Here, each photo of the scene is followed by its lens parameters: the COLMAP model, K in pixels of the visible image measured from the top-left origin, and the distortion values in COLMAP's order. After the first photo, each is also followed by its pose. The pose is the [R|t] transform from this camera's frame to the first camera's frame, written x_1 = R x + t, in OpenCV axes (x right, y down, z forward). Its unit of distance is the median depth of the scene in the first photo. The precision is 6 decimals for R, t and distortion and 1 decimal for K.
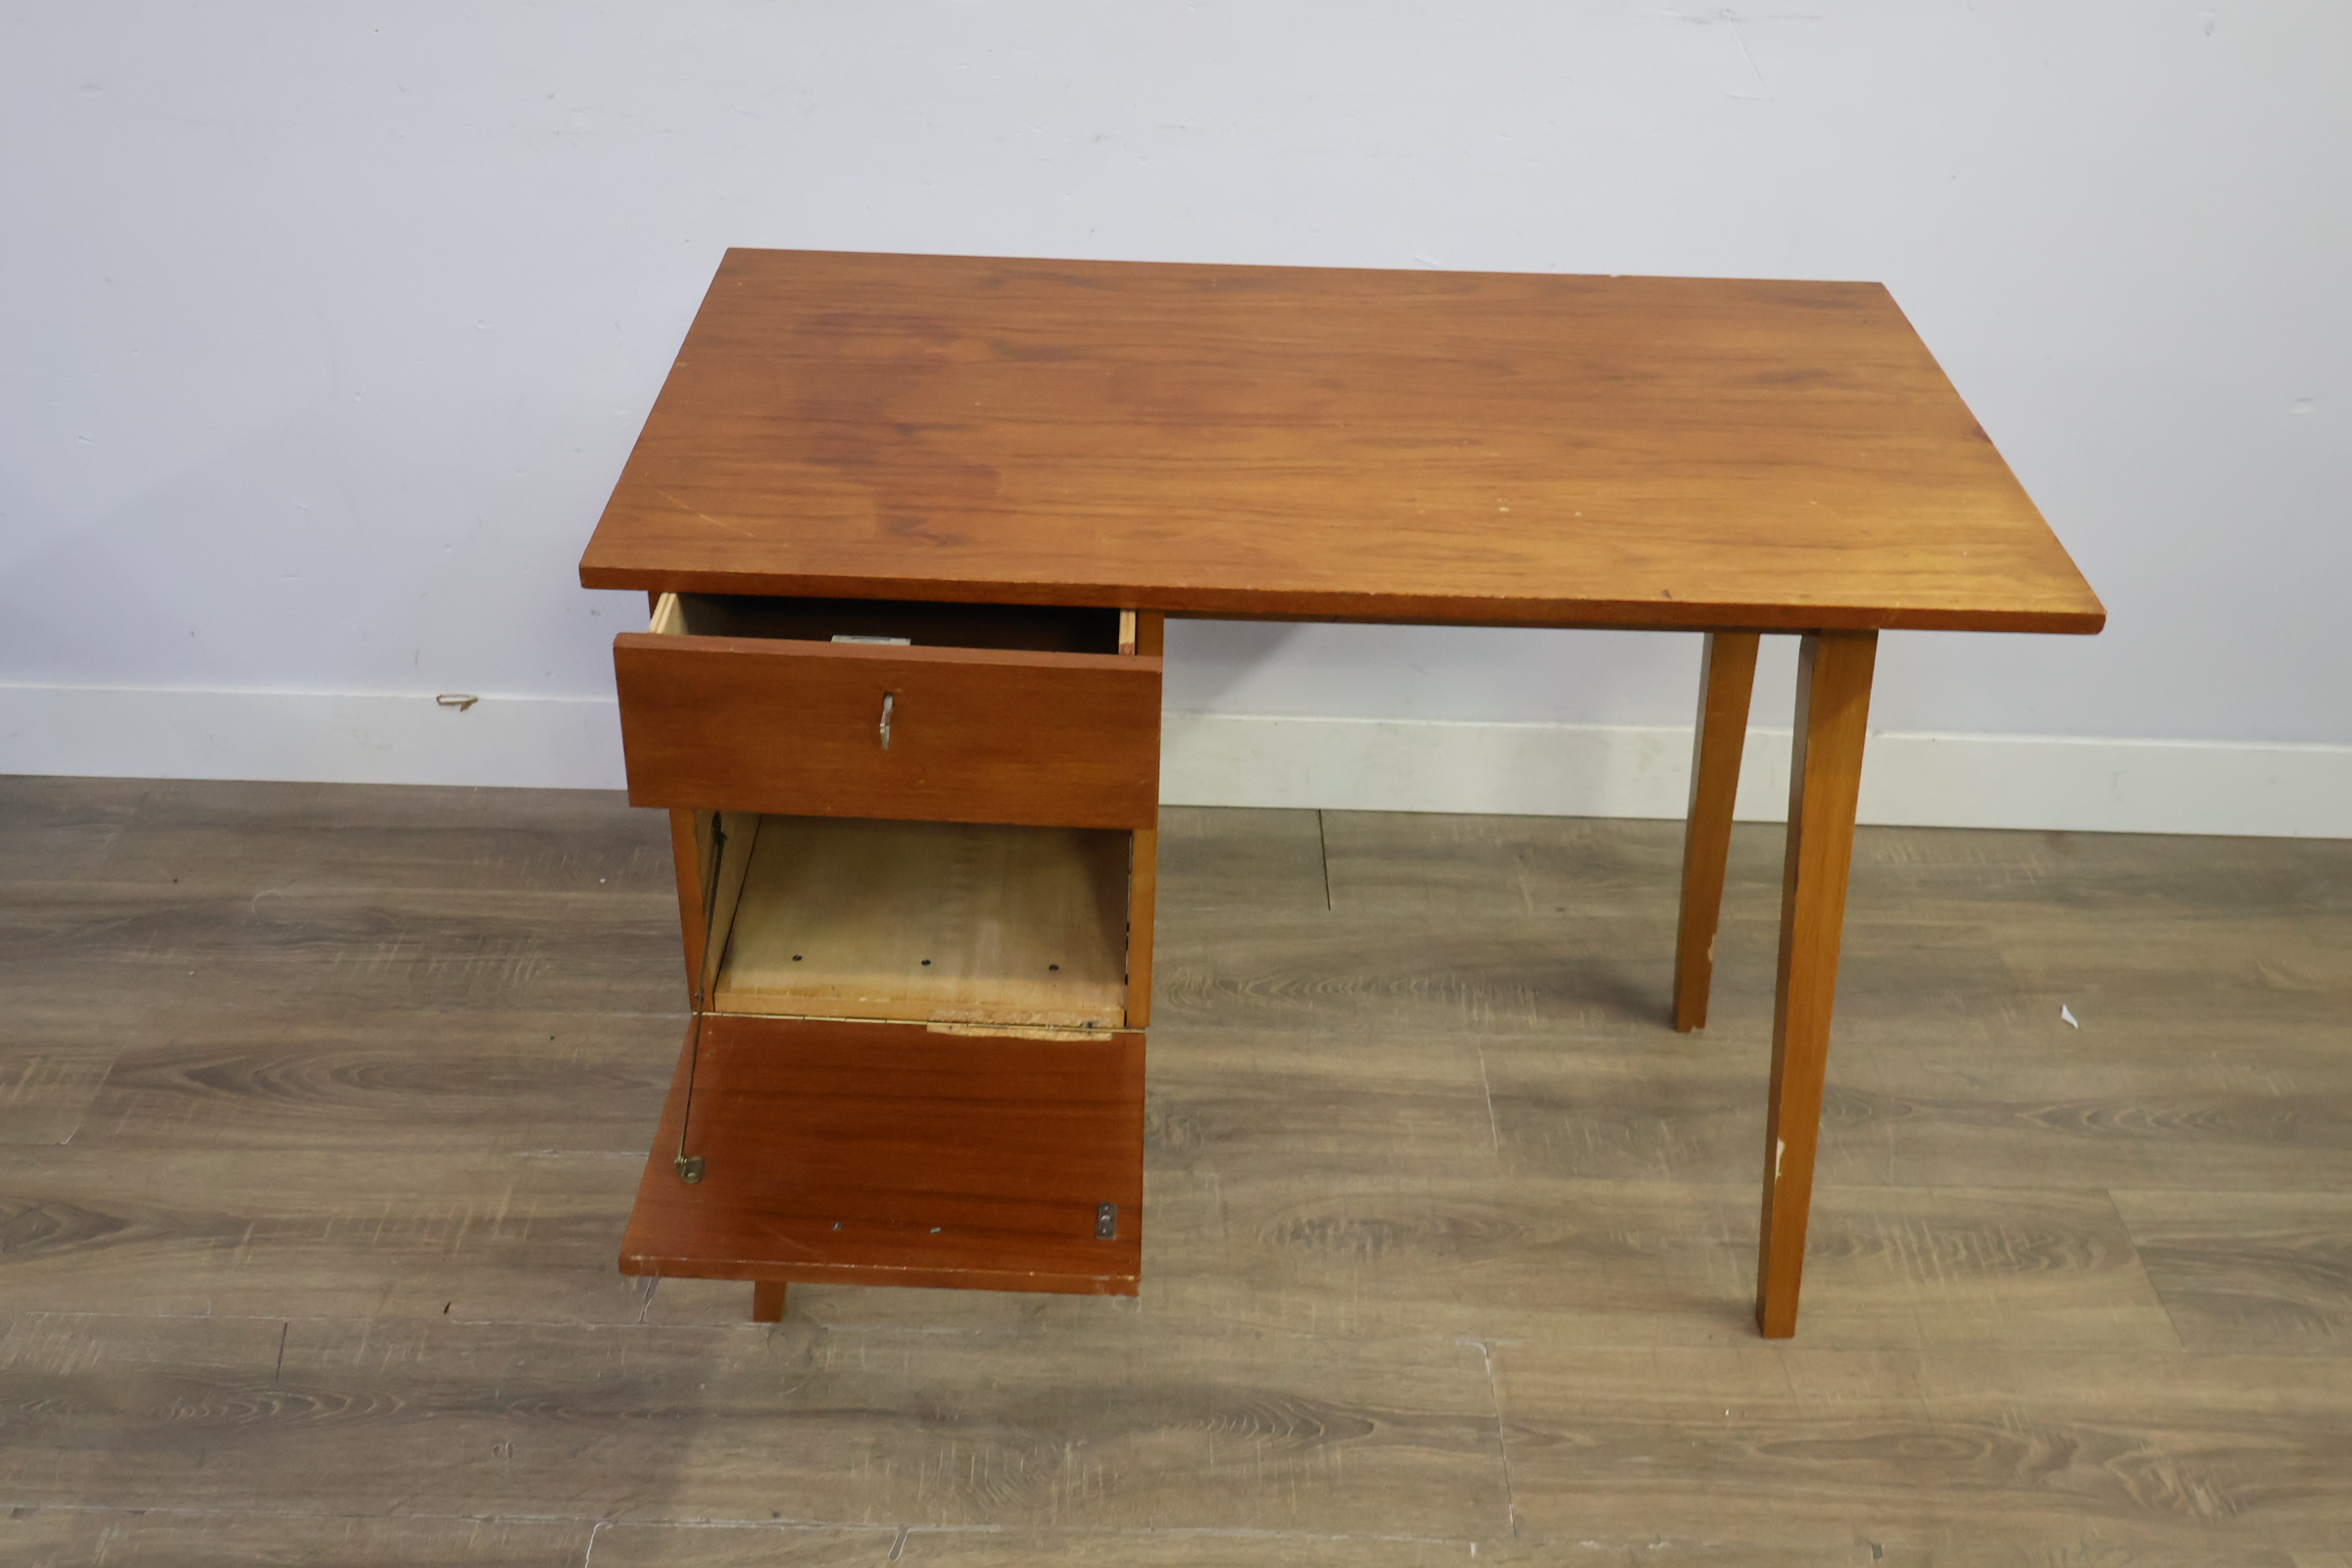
lens RADIAL K [[2260.8, 0, 1164.2], [0, 2260.8, 769.0], [0, 0, 1]] dist [-0.005270, 0.000000]
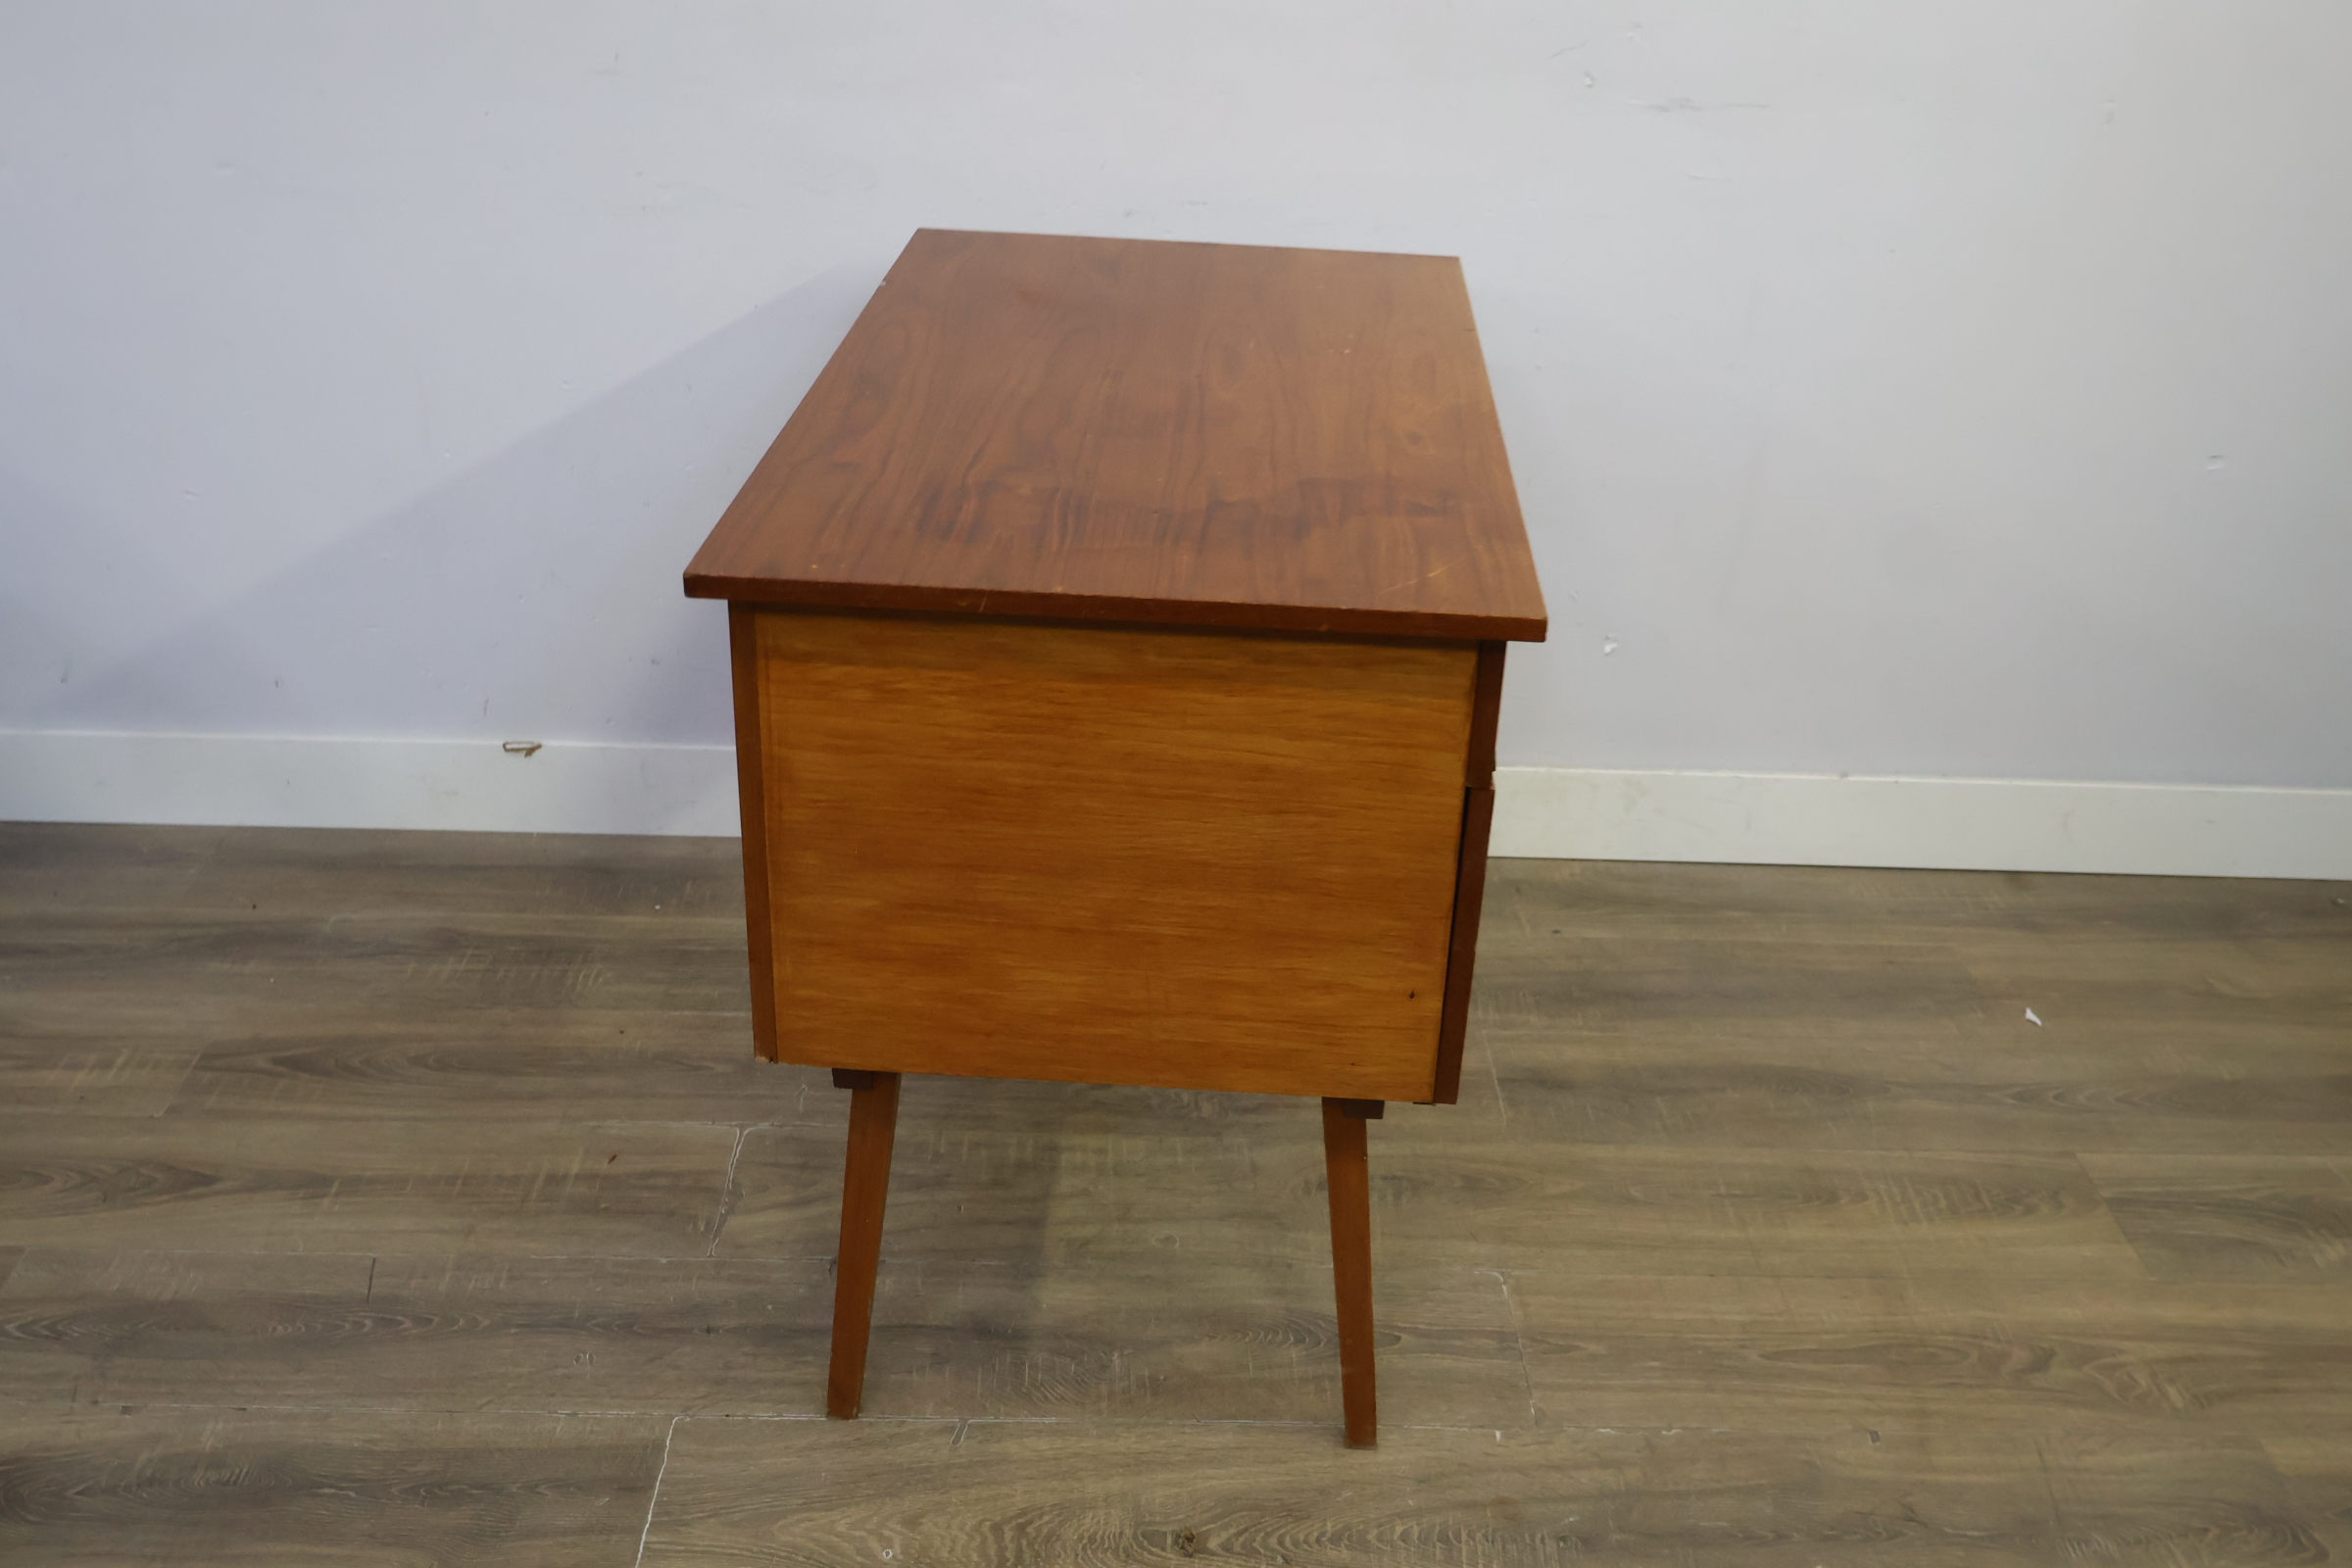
lens RADIAL K [[2260.8, 0, 1169.6], [0, 2260.8, 786.2], [0, 0, 1]] dist [-0.005270, 0.000000]
pose [[0.999837, -0.002656, 0.017866, -0.032328], [0.004732, 0.993099, -0.117182, 0.144713], [-0.017432, 0.117247, 0.992950, -0.081848]]
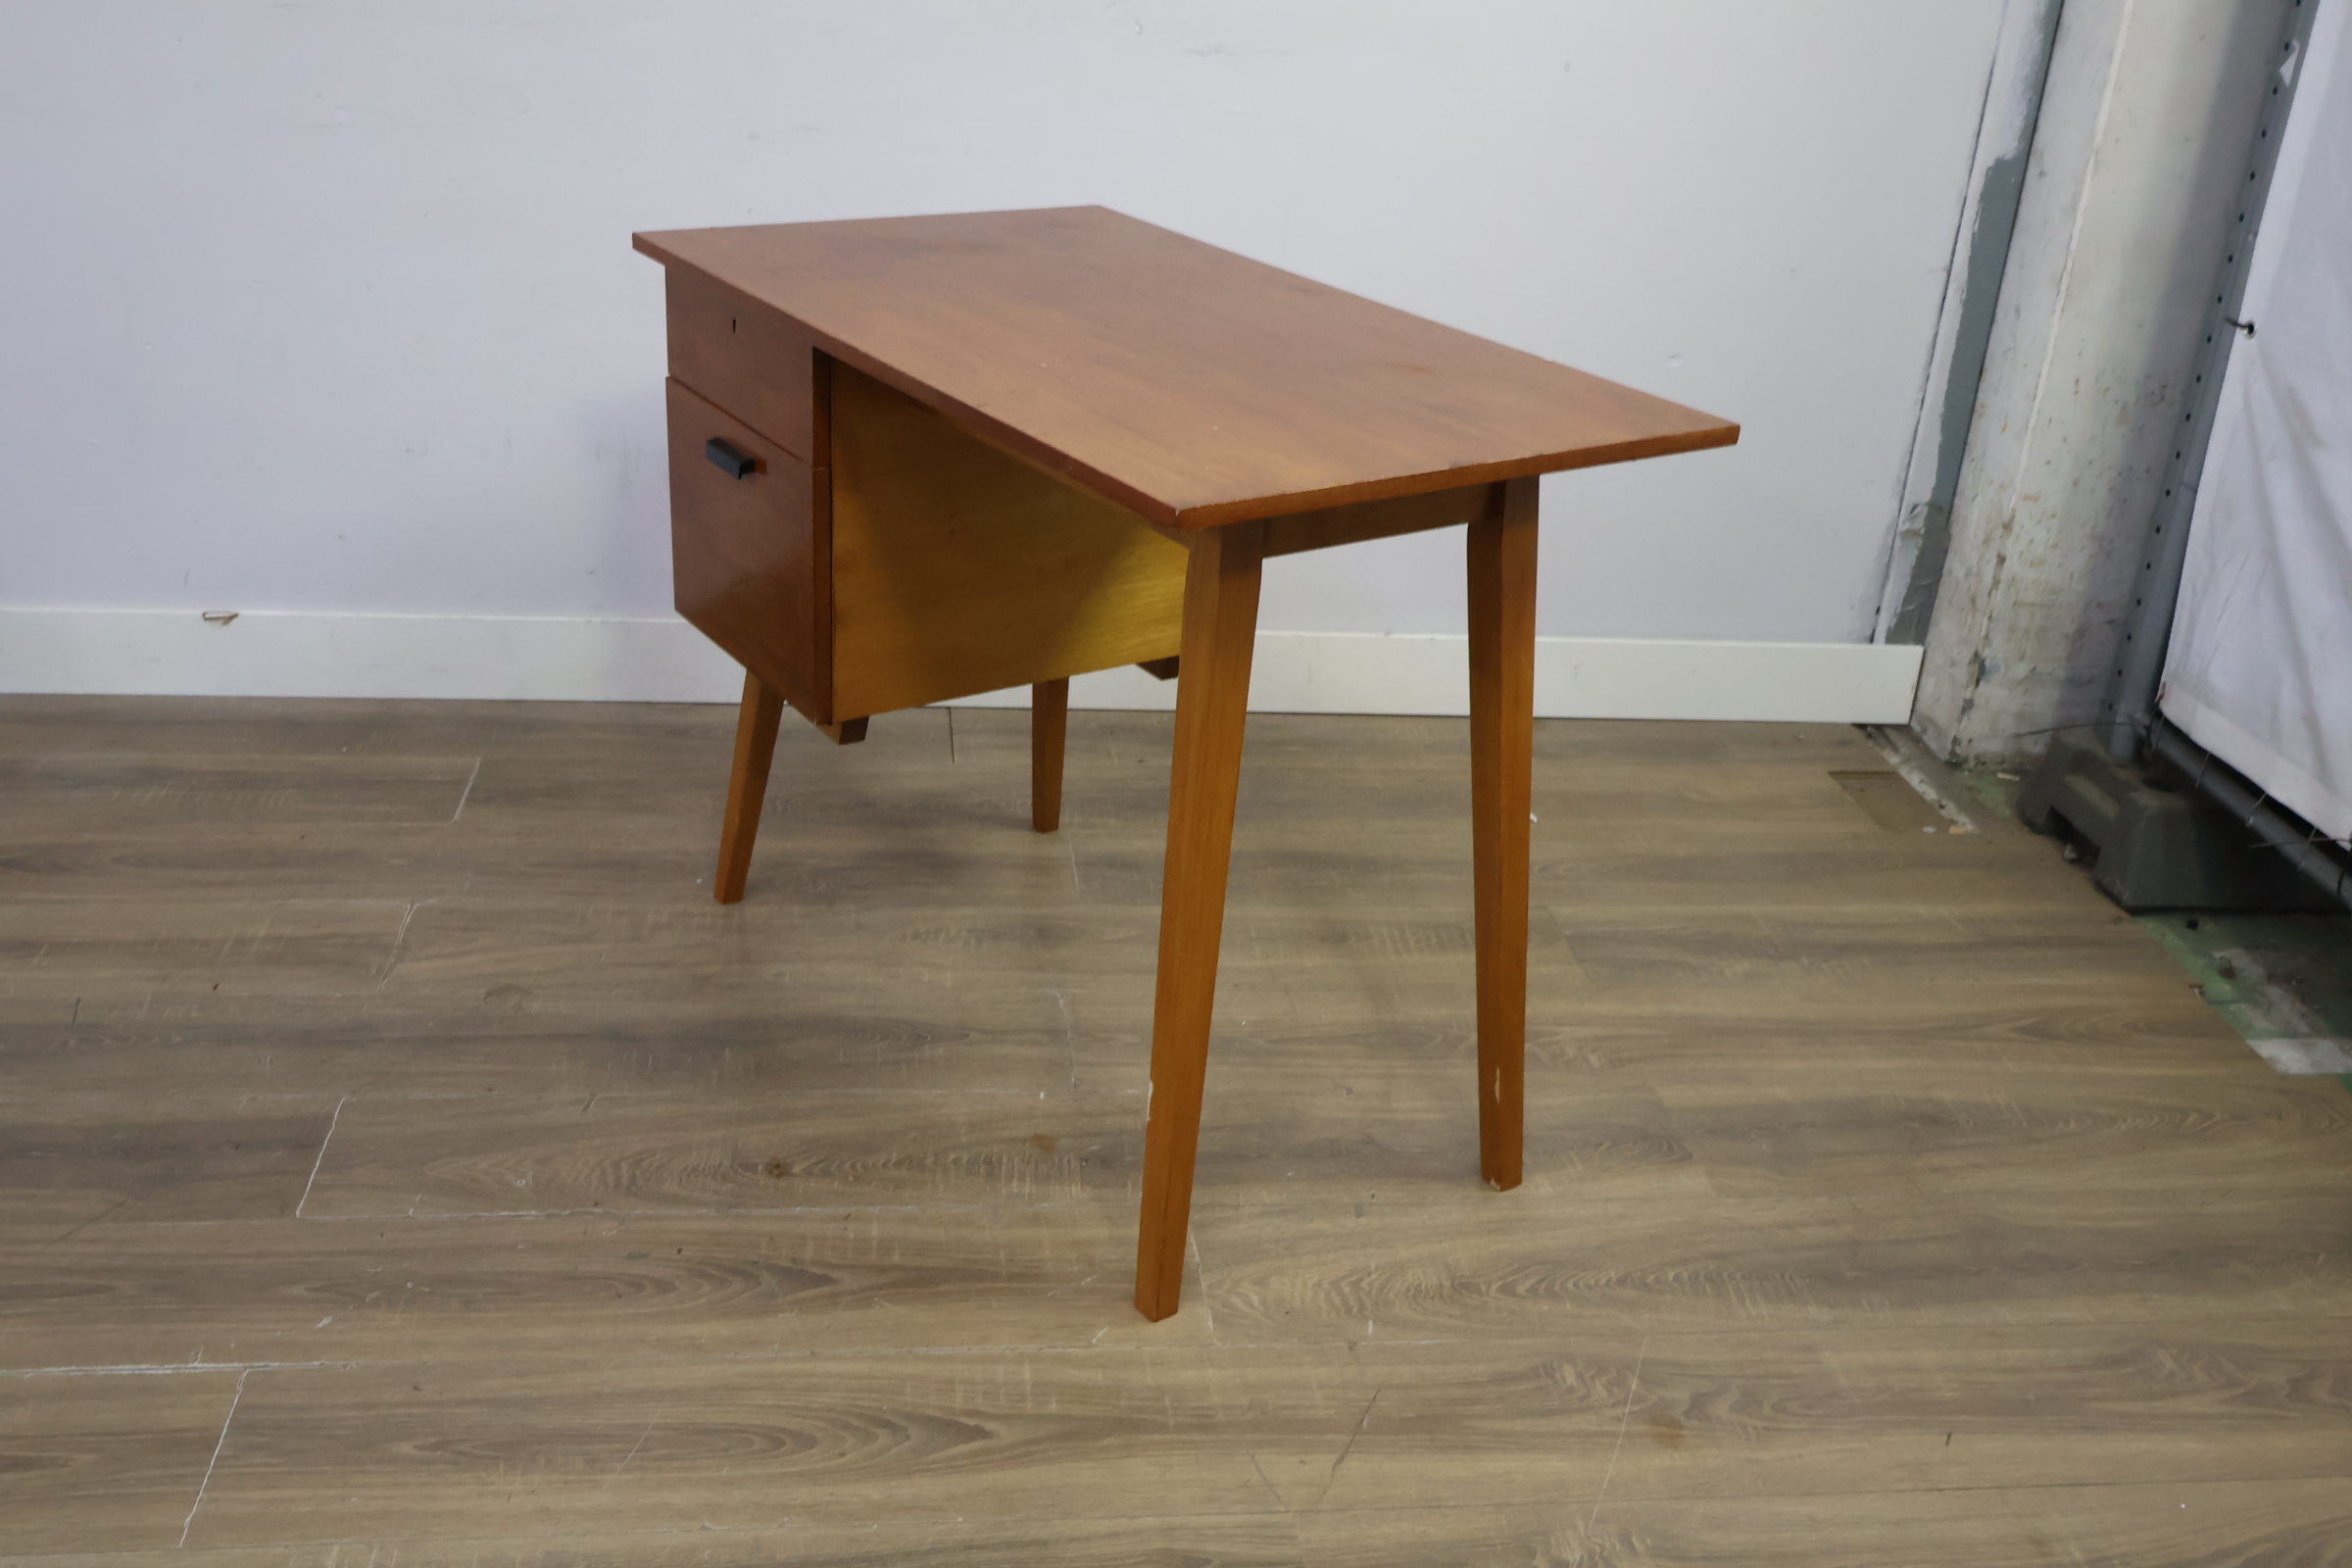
lens RADIAL K [[2260.8, 0, 1164.2], [0, 2260.8, 772.7], [0, 0, 1]] dist [-0.005270, 0.000000]
pose [[0.992436, -0.016661, 0.121624, 0.045164], [0.035454, 0.987429, -0.154036, 0.319422], [-0.117528, 0.157183, 0.980551, -0.273031]]
